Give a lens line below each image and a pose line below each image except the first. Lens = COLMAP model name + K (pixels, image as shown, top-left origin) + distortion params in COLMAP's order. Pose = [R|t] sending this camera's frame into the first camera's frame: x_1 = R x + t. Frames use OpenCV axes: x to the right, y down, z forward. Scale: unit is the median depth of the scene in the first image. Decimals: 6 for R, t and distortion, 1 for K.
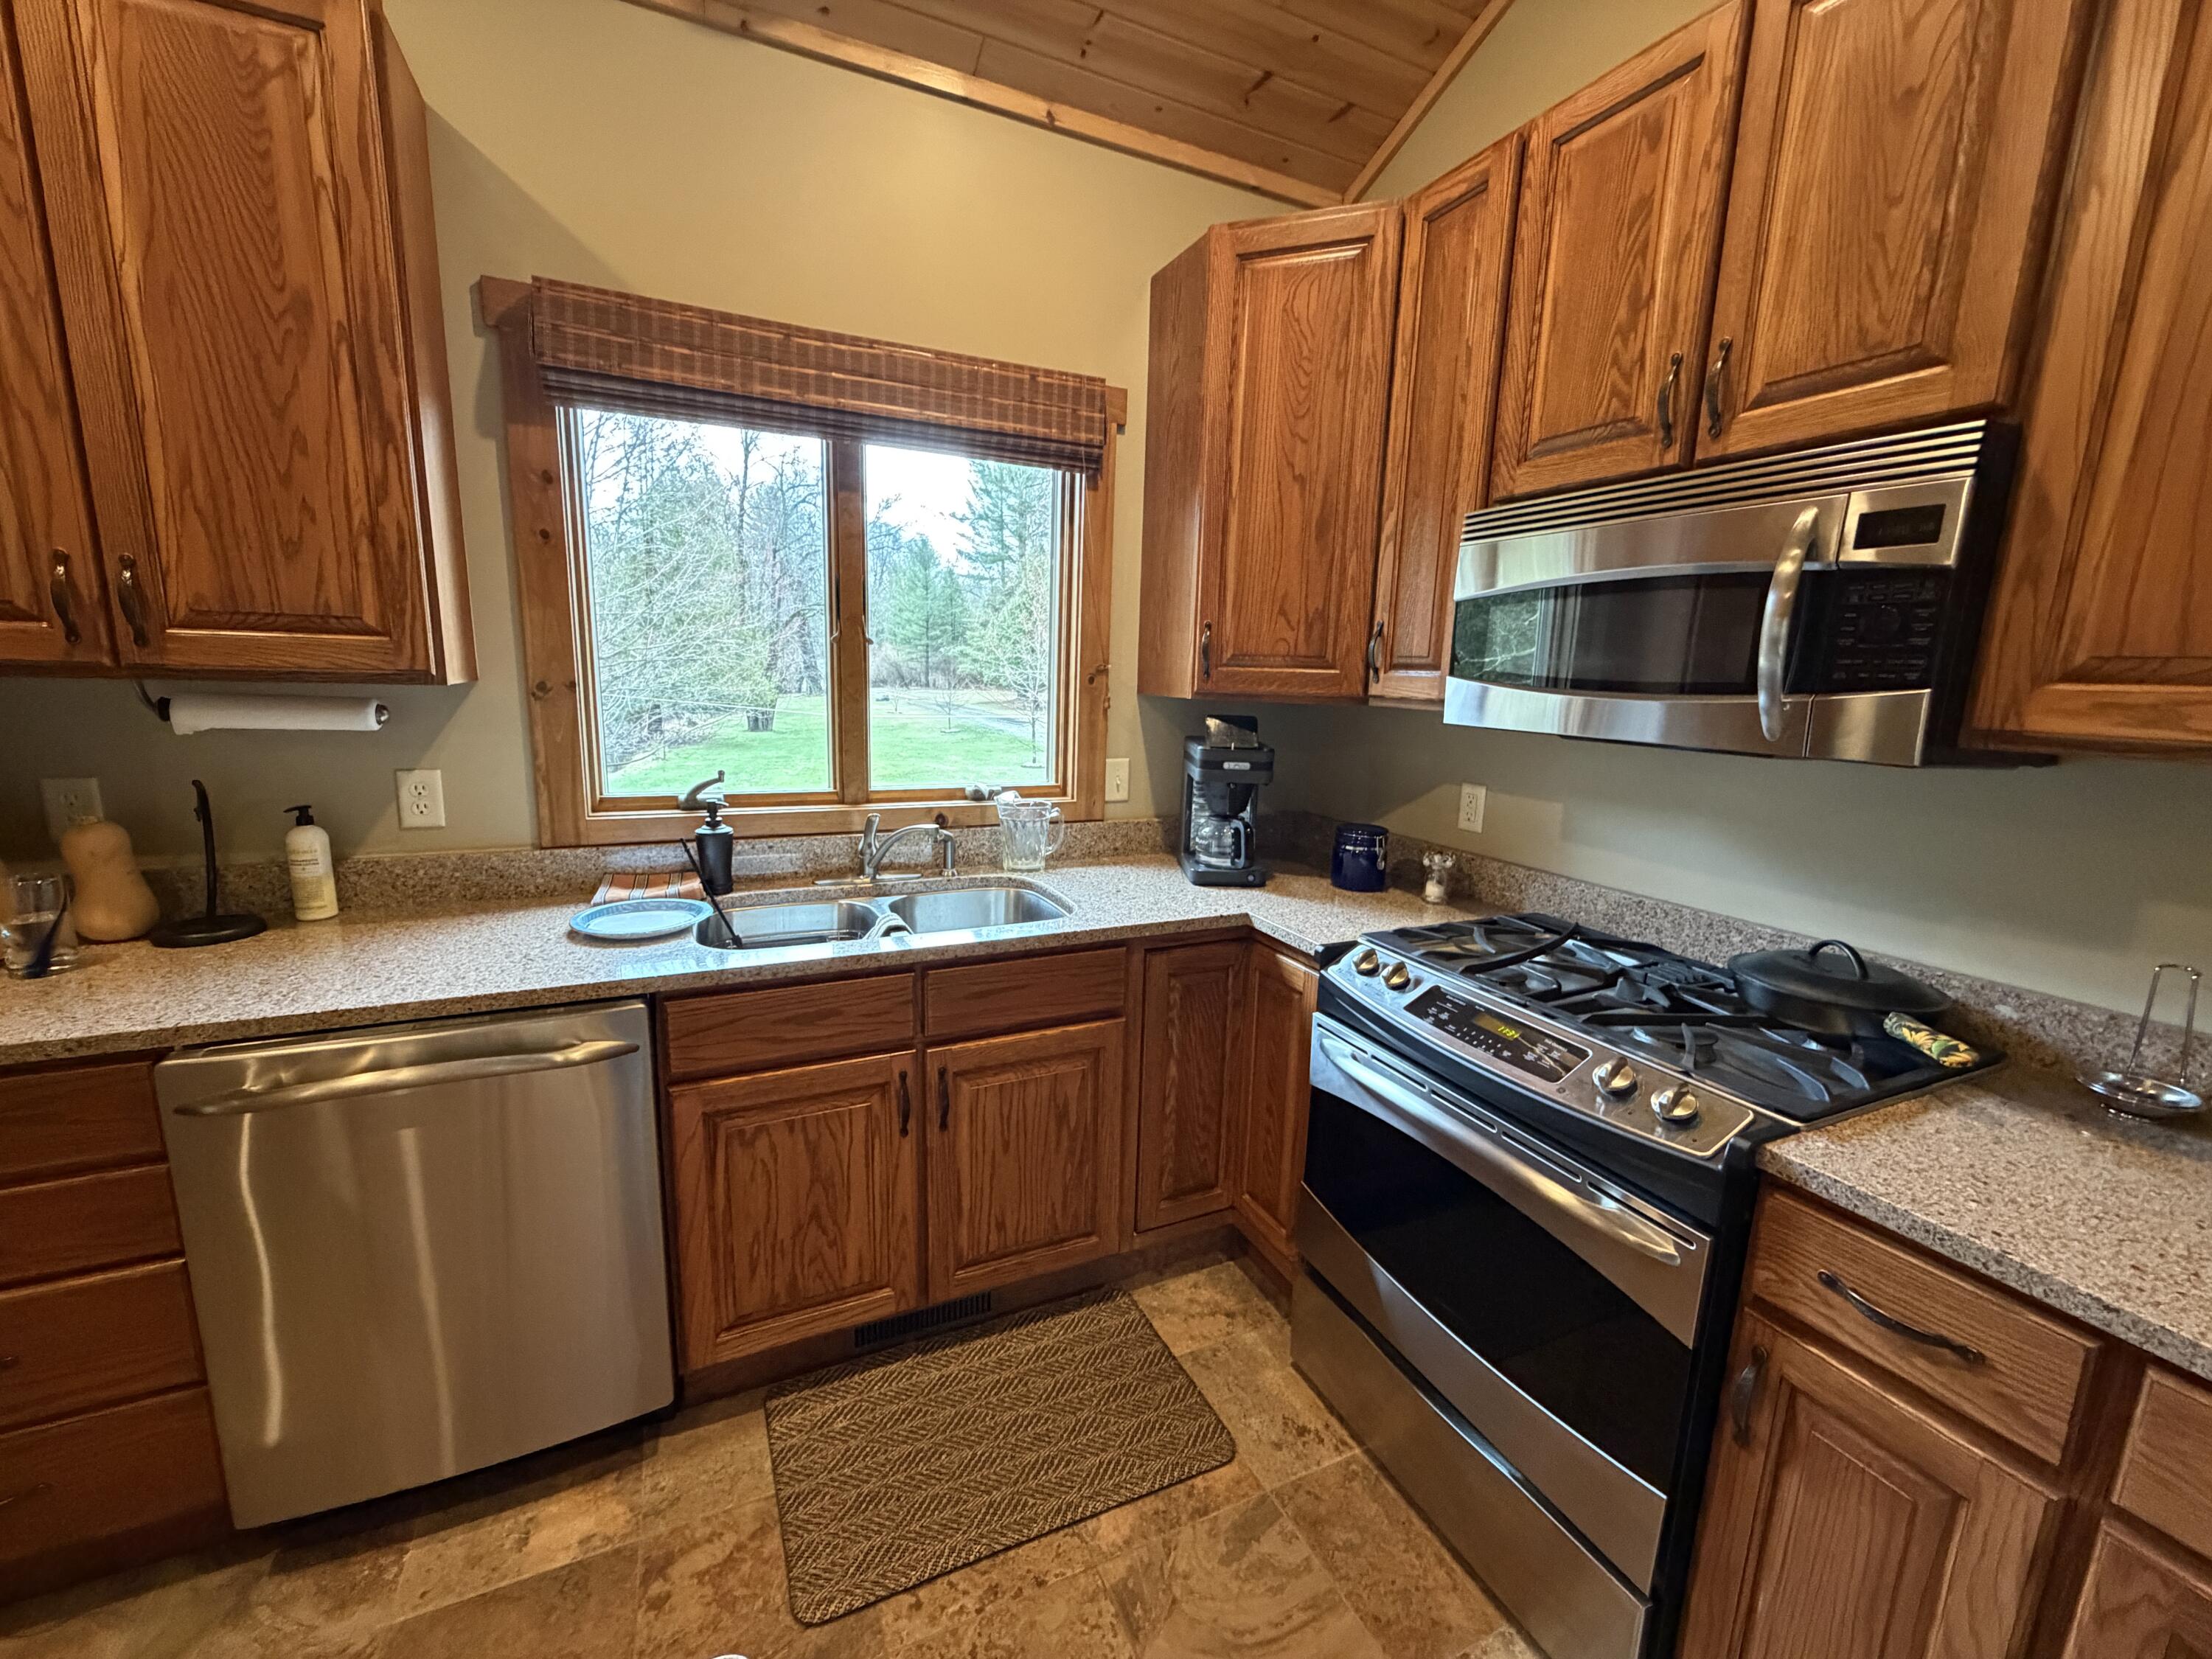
lens RADIAL K [[879.9, 0, 1100.9], [0, 879.9, 829.4], [0, 0, 1]] dist [0.001197, 0.000299]
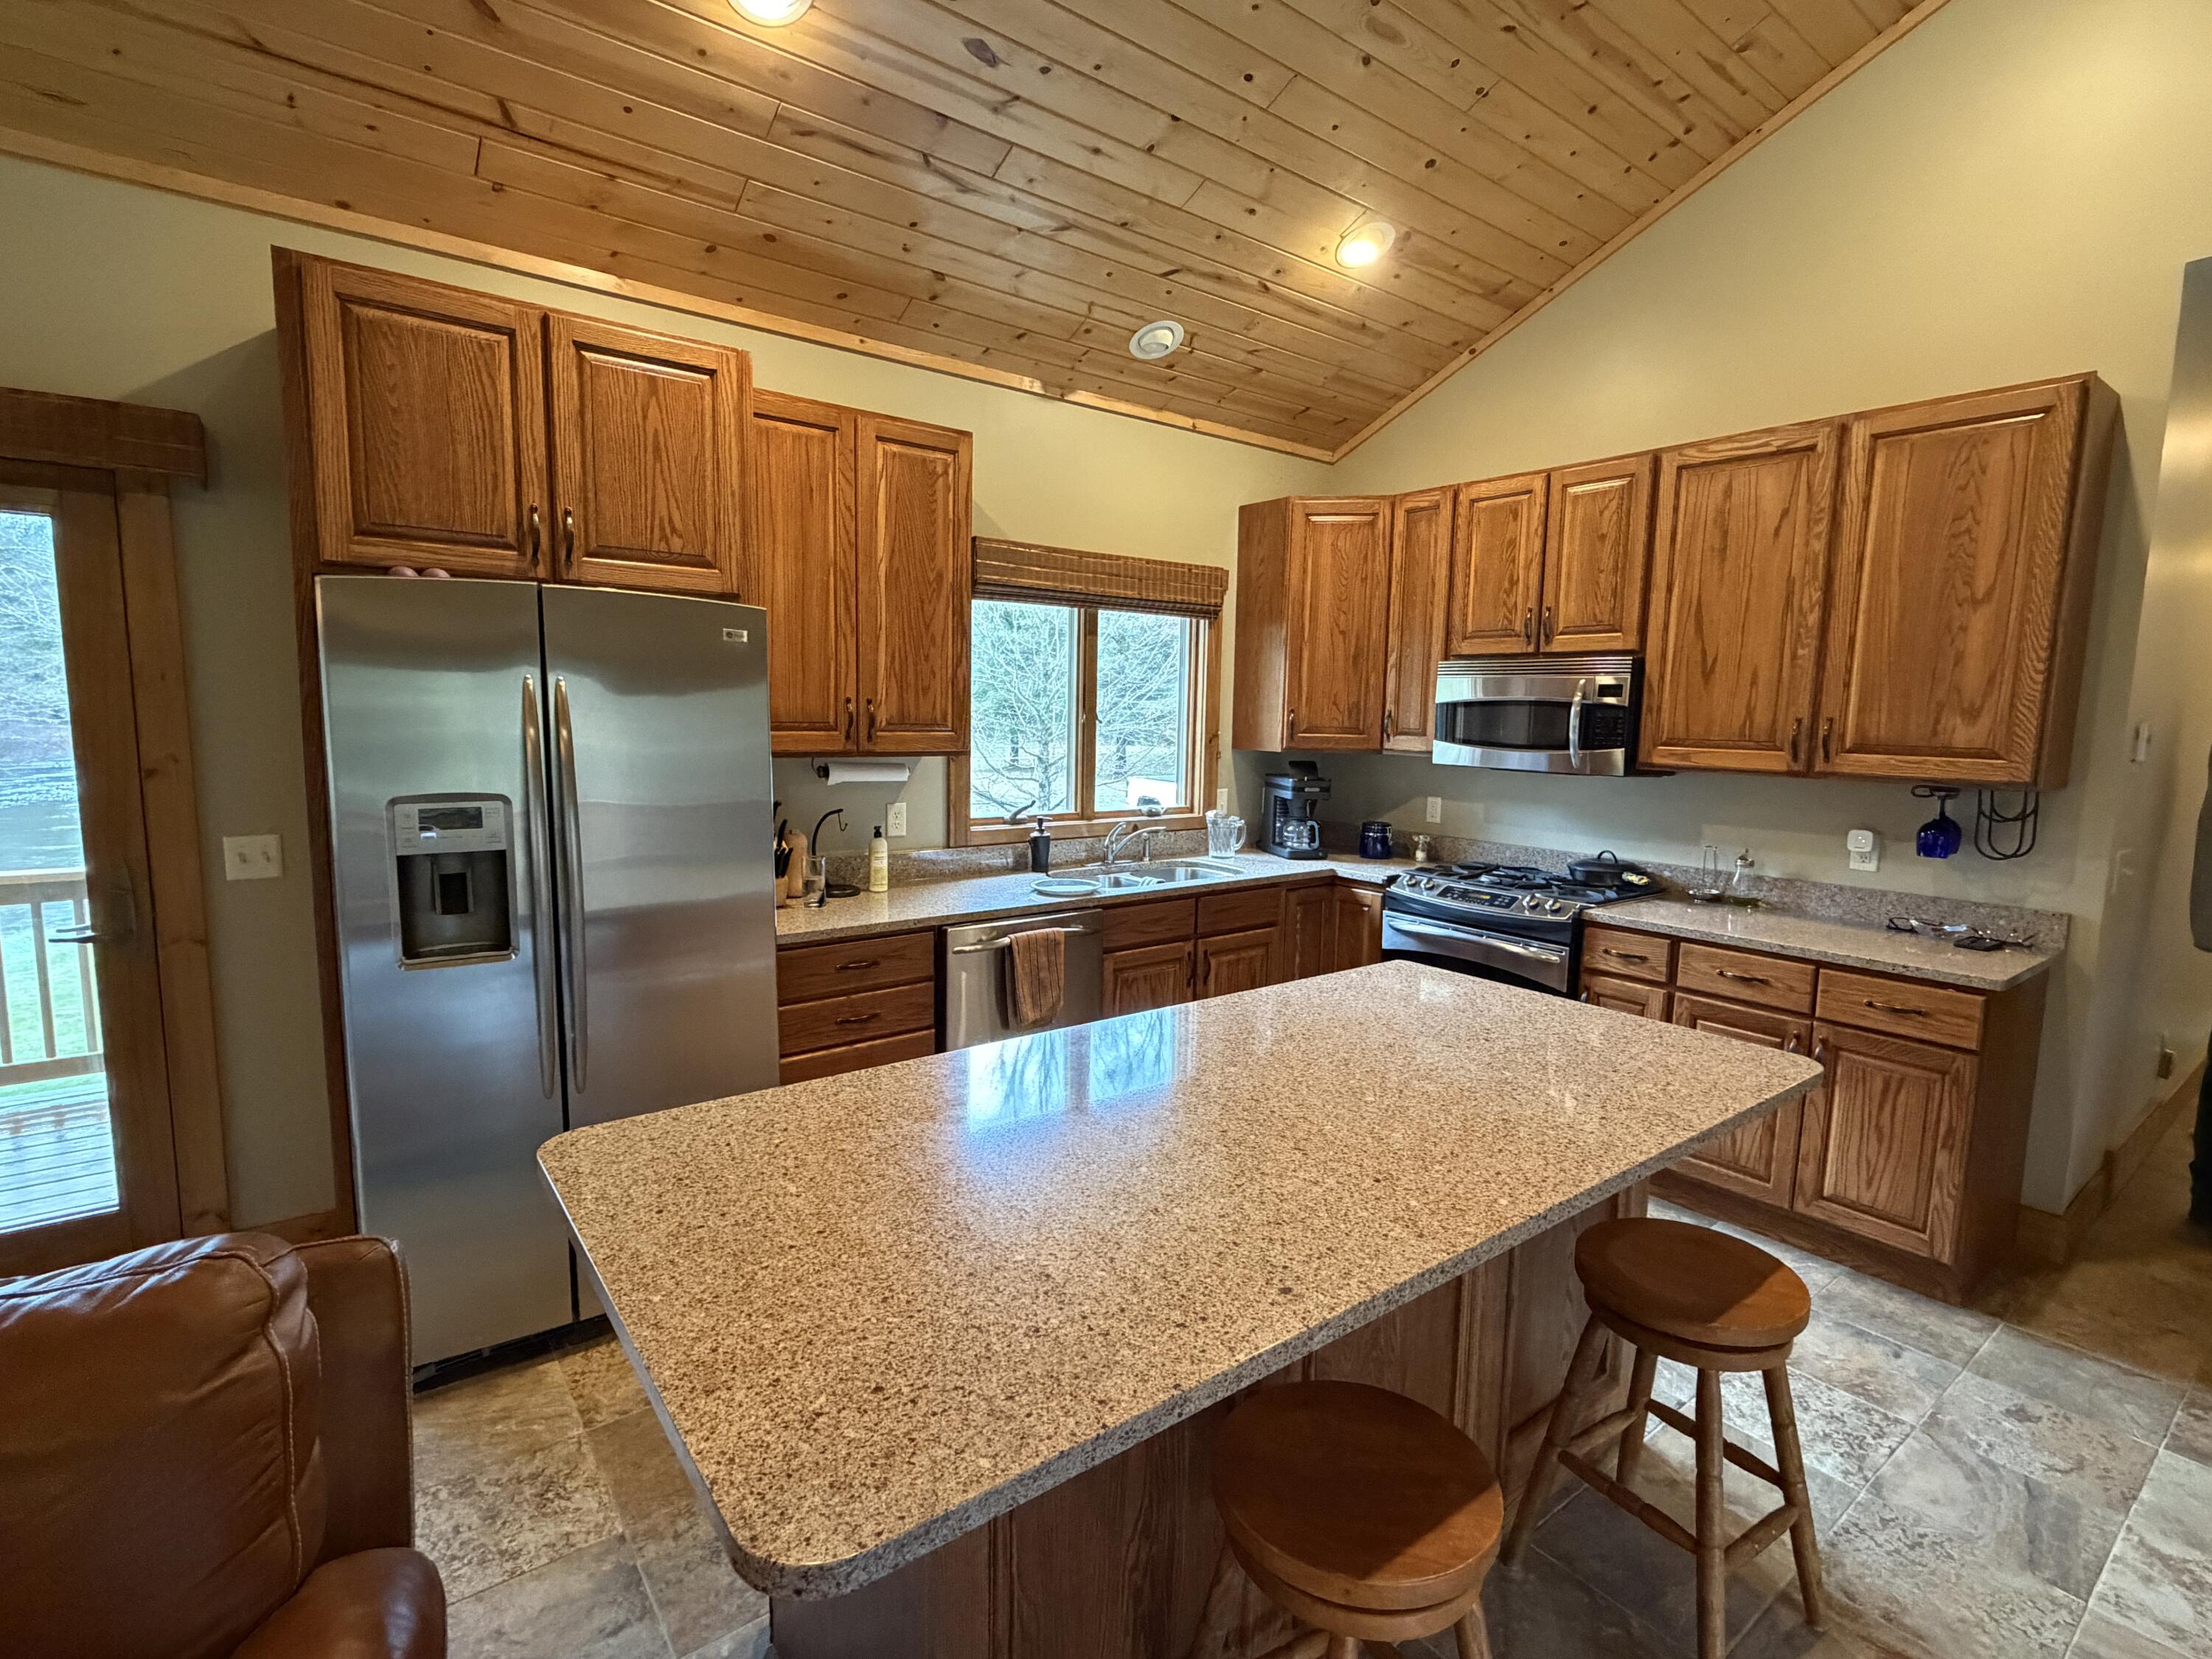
lens RADIAL K [[1044.1, 0, 1104.6], [0, 1044.1, 830.1], [0, 0, 1]] dist [0.002872, -0.000016]
pose [[0.976291, -0.035781, 0.213482, -0.874919], [0.047753, 0.997547, -0.051186, 0.119451], [-0.211127, 0.060167, 0.975605, -1.180903]]
